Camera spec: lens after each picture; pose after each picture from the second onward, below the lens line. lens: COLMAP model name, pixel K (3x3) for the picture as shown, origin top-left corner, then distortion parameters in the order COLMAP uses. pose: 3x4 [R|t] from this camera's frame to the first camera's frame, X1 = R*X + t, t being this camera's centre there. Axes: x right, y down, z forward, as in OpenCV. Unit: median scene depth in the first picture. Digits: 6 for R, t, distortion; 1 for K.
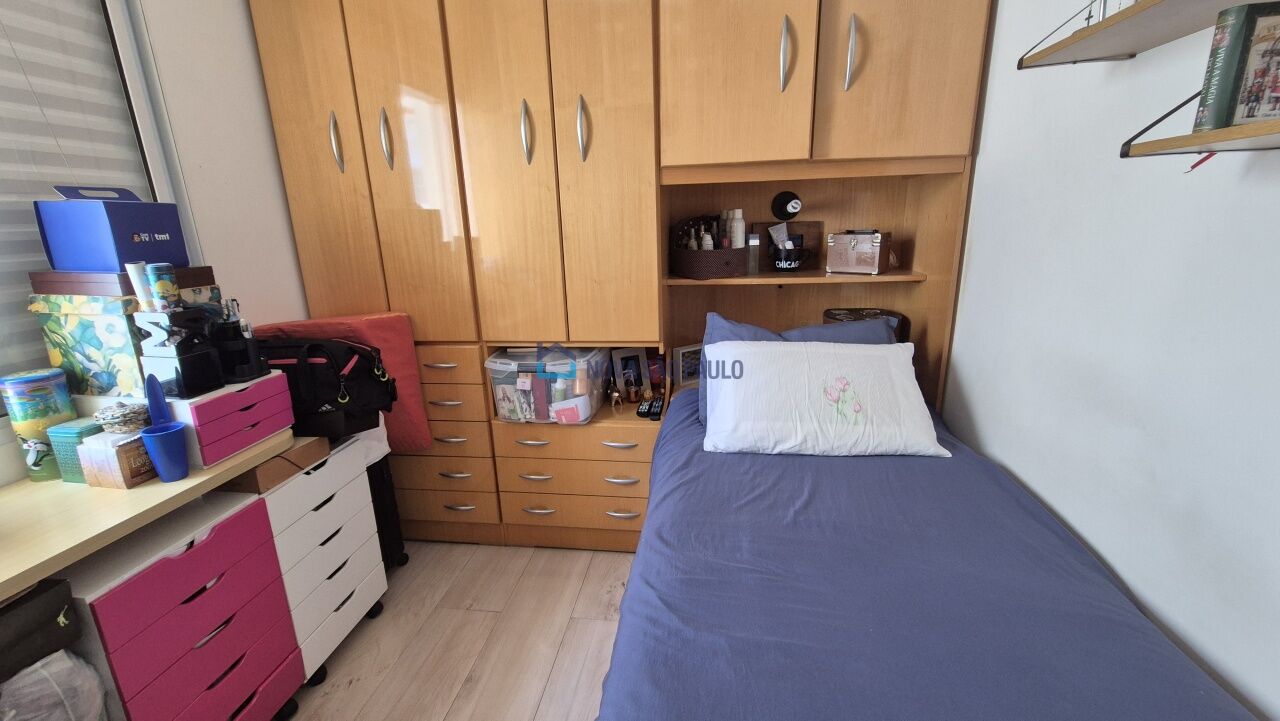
lens RADIAL K [[528.5, 0, 640.6], [0, 528.5, 360.4], [0, 0, 1]] dist [-0.000449, 0.000975]
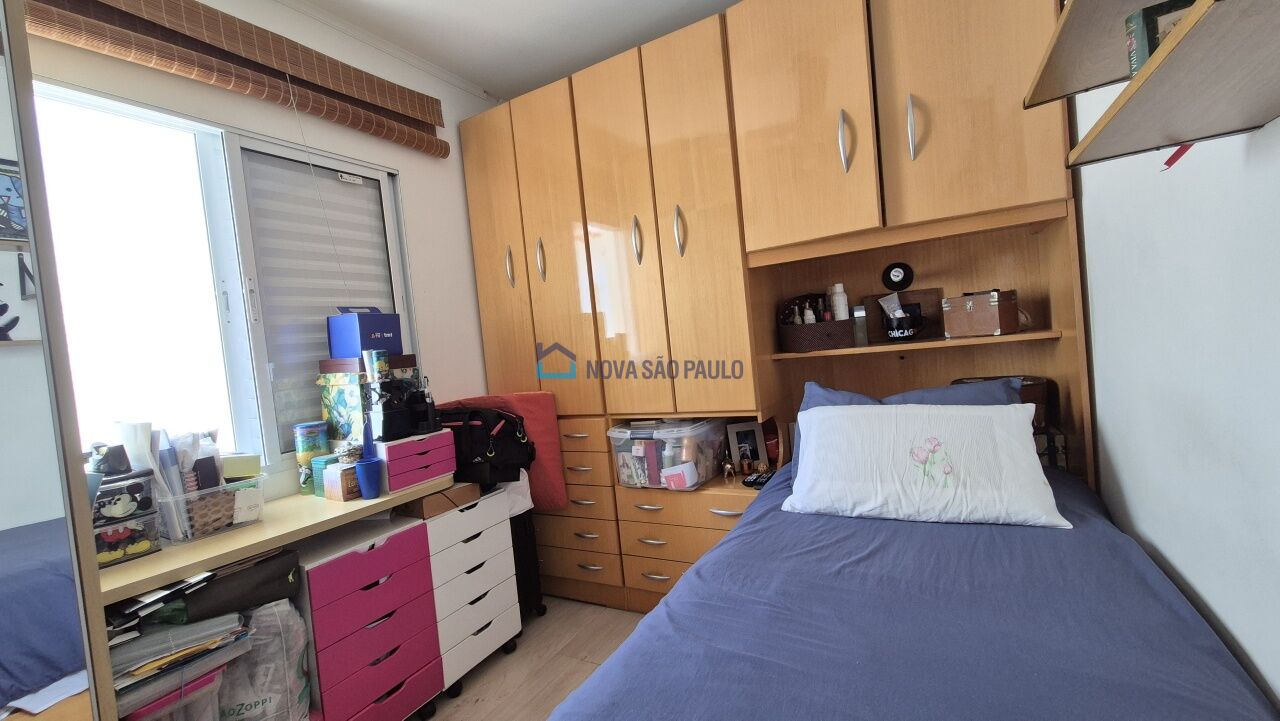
lens RADIAL K [[528.7, 0, 636.1], [0, 528.7, 359.5], [0, 0, 1]] dist [0.001884, 0.000738]
pose [[0.927416, -0.051682, -0.370444, 0.246882], [-0.024371, 0.979954, -0.197730, 0.093380], [0.373237, 0.192406, 0.907565, -0.073215]]
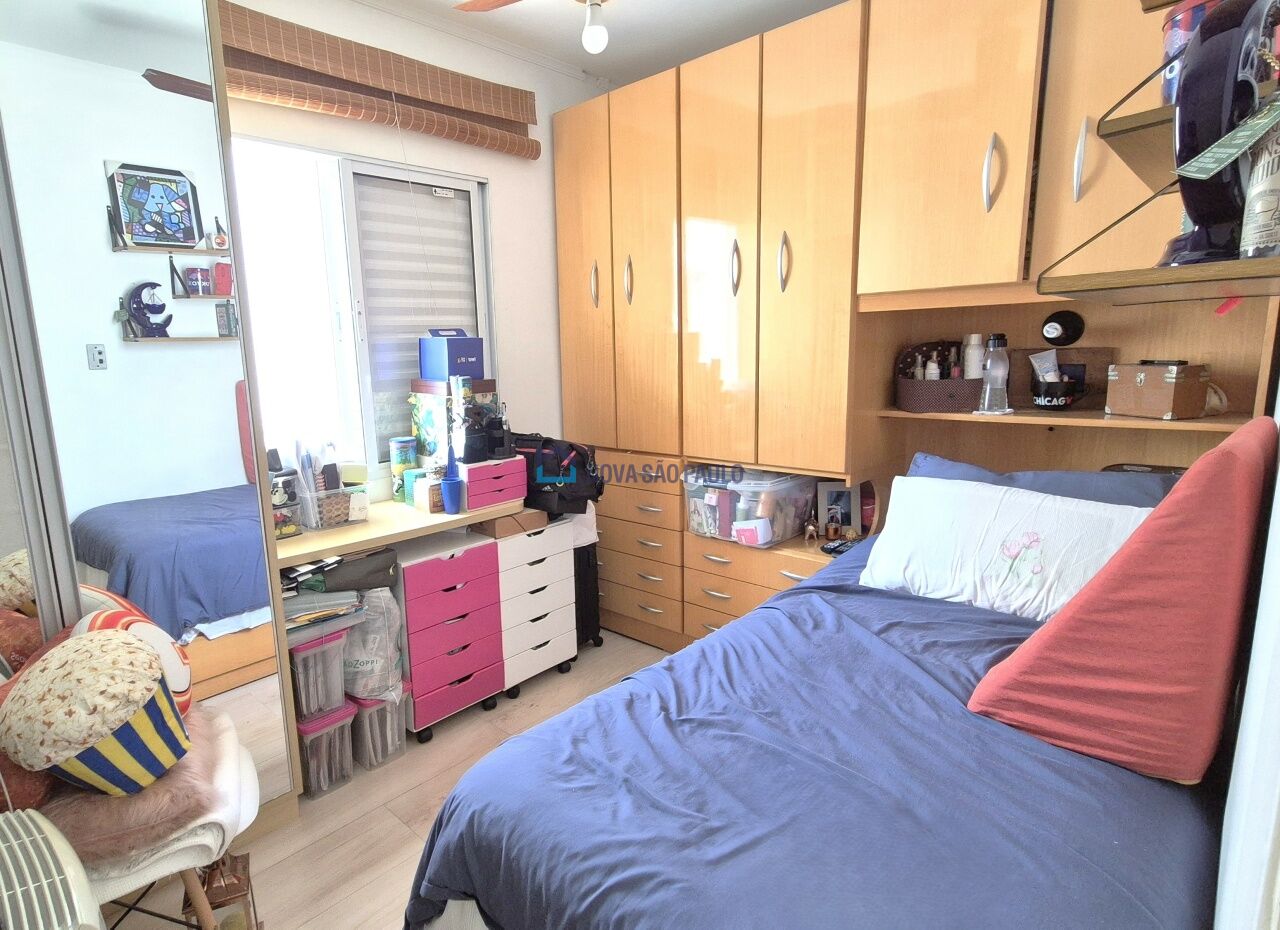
lens RADIAL K [[682.1, 0, 566.6], [0, 682.1, 464.7], [0, 0, 1]] dist [-0.003105, 0.000316]
pose [[0.793727, 0.108256, -0.598564, 0.436757], [-0.147331, 0.988949, -0.016508, 0.050354], [0.590162, 0.101290, 0.800905, -0.324445]]
